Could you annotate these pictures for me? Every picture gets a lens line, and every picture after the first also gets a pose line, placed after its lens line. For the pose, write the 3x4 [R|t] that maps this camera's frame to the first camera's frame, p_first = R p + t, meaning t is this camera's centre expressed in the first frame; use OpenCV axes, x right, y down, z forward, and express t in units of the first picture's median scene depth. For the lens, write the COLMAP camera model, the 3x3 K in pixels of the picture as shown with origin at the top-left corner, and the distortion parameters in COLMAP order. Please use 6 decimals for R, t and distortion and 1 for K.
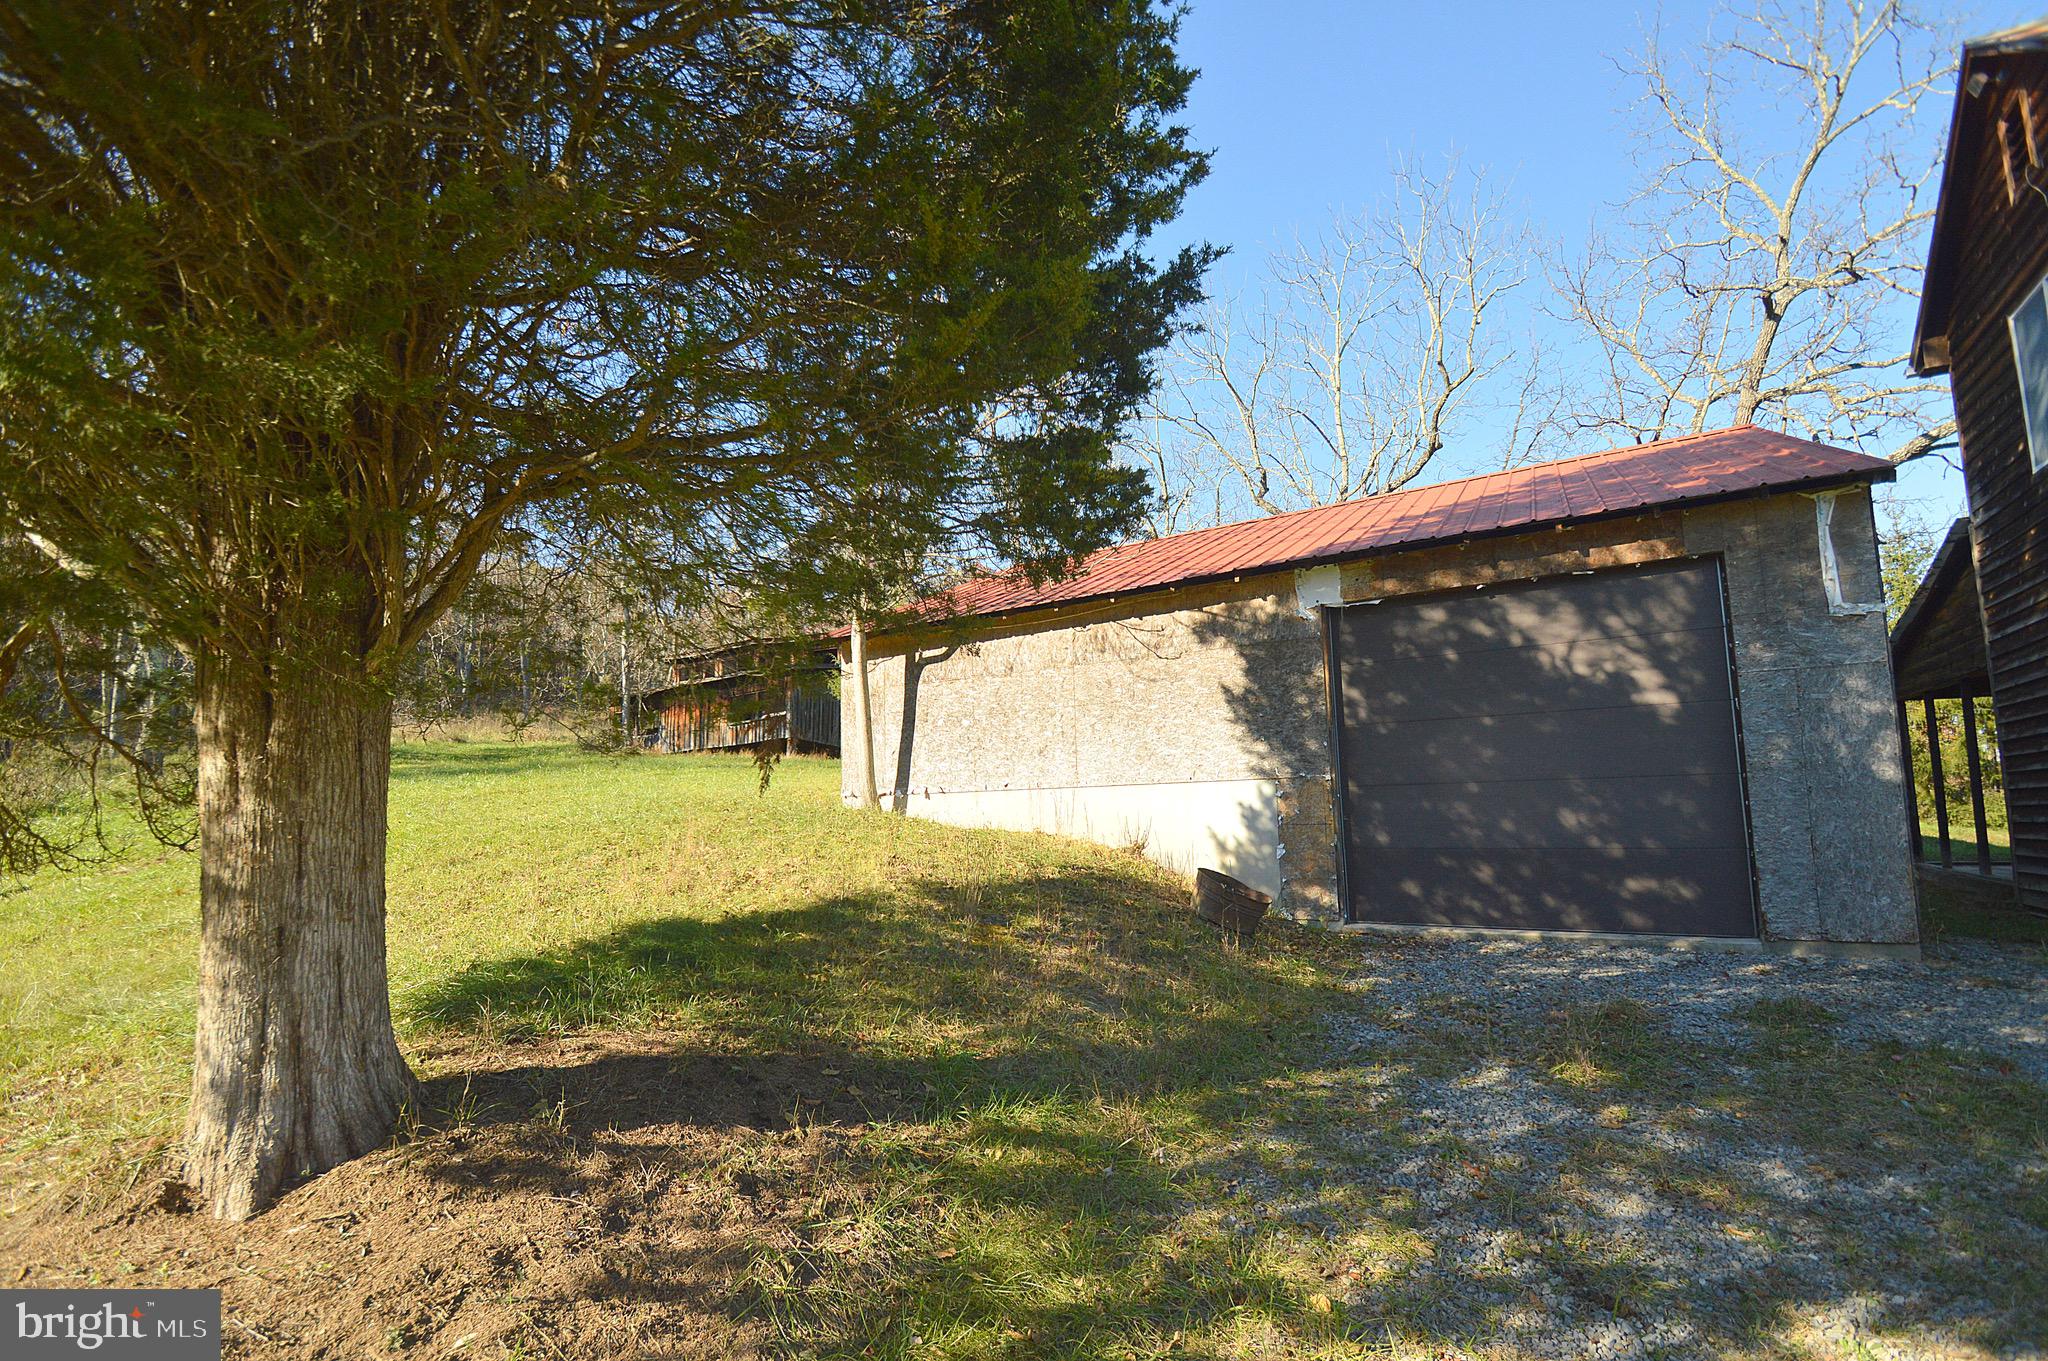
lens RADIAL K [[947.5, 0, 1024.0], [0, 947.5, 680.5], [0, 0, 1]] dist [0.000692, -0.000060]
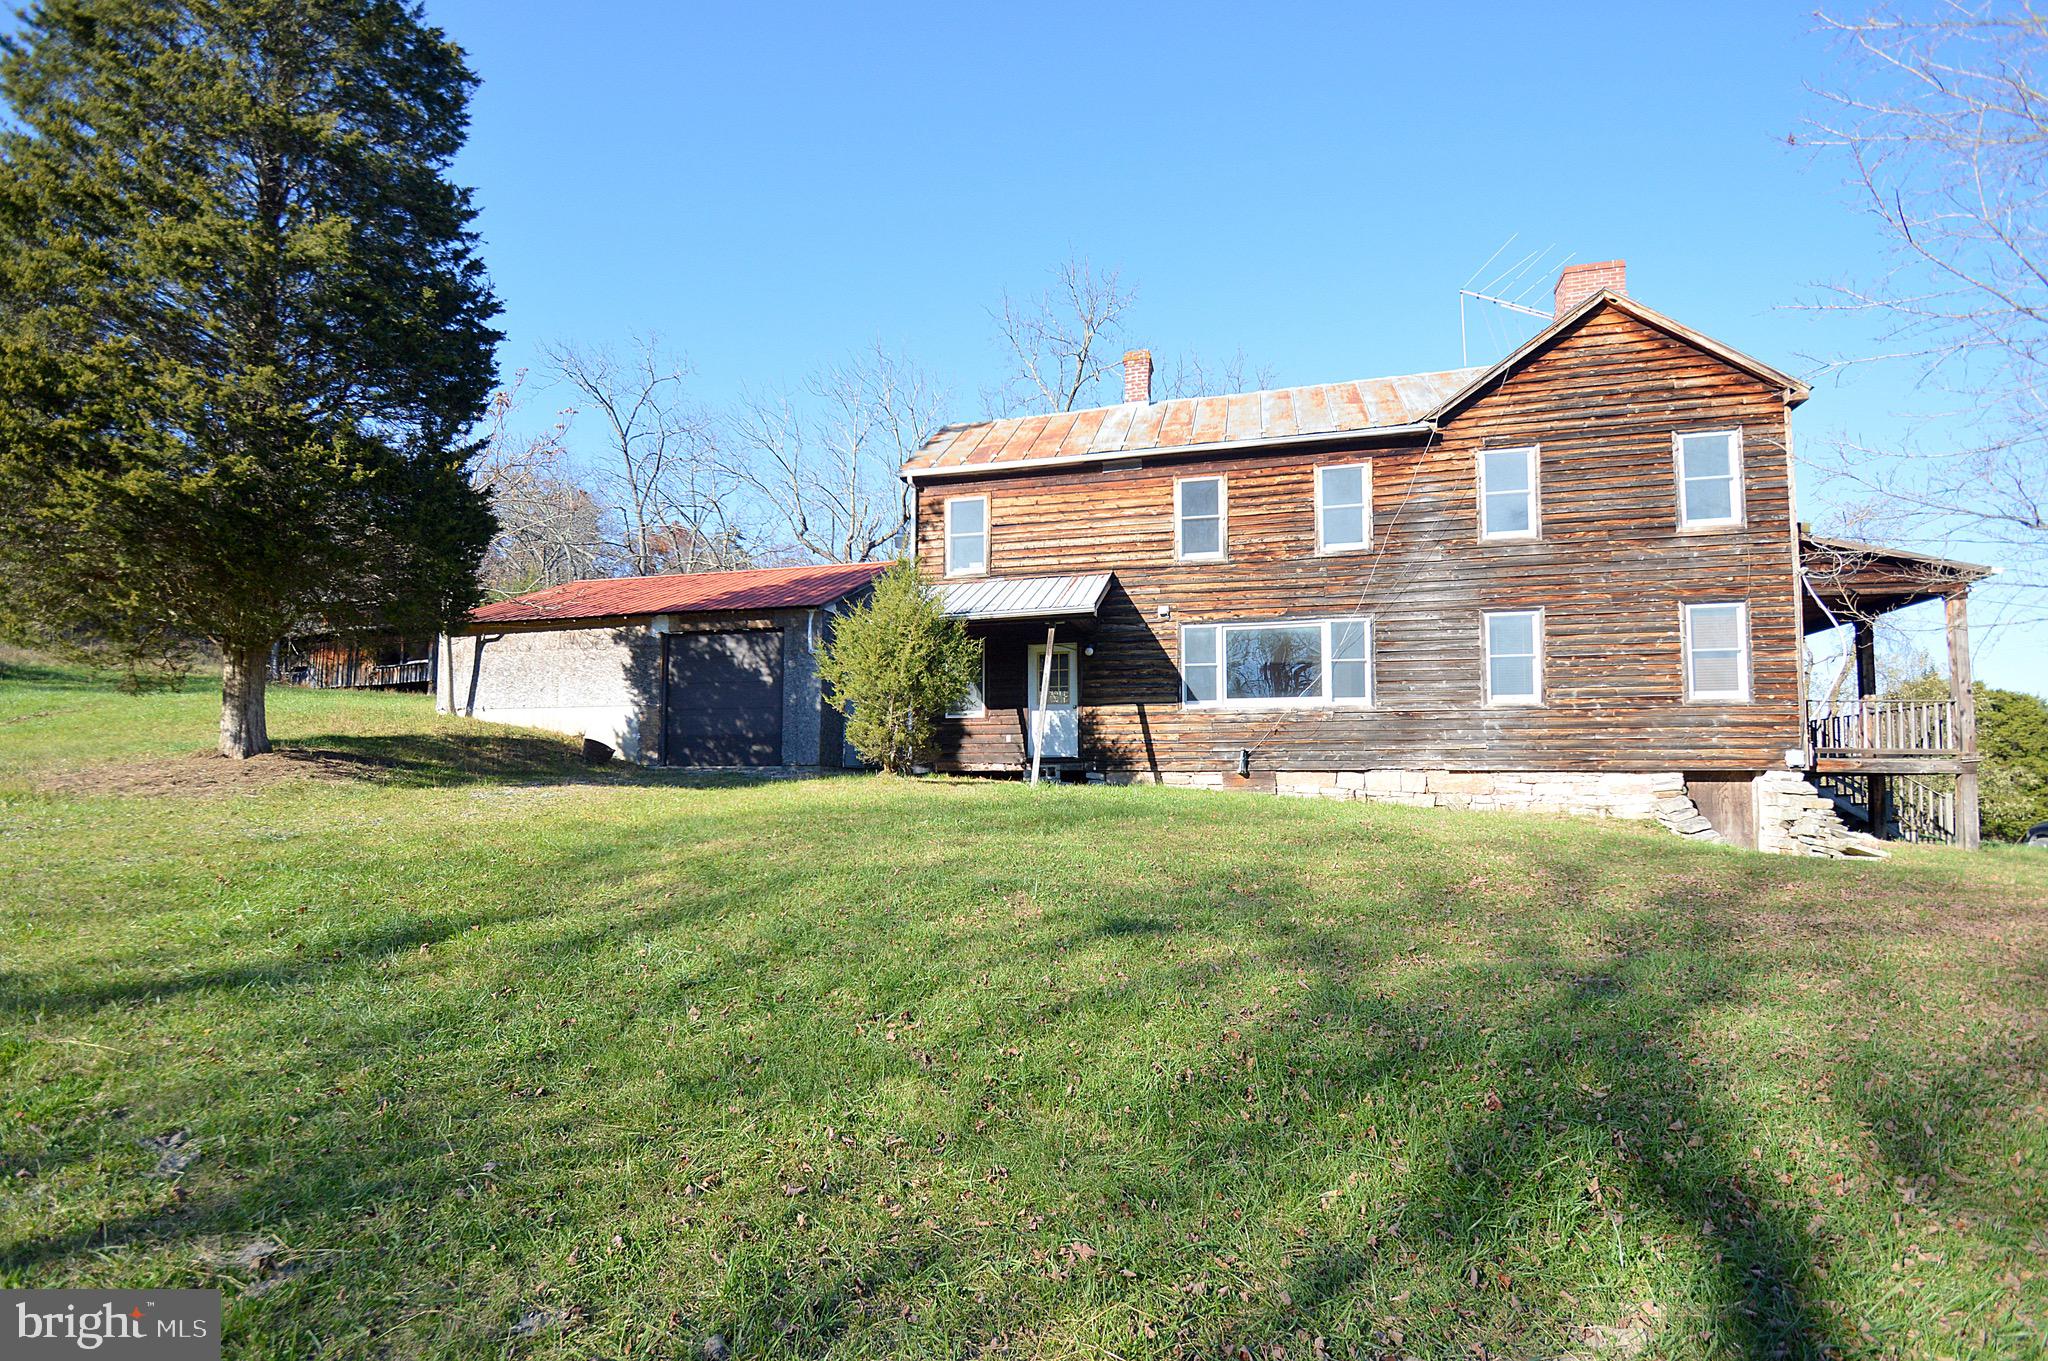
lens RADIAL K [[947.5, 0, 1024.0], [0, 947.5, 680.5], [0, 0, 1]] dist [0.000692, -0.000060]
pose [[0.956071, 0.058065, 0.287327, 0.510946], [-0.067117, 0.997508, 0.021745, -0.071363], [-0.285349, -0.040074, 0.957586, -1.524170]]
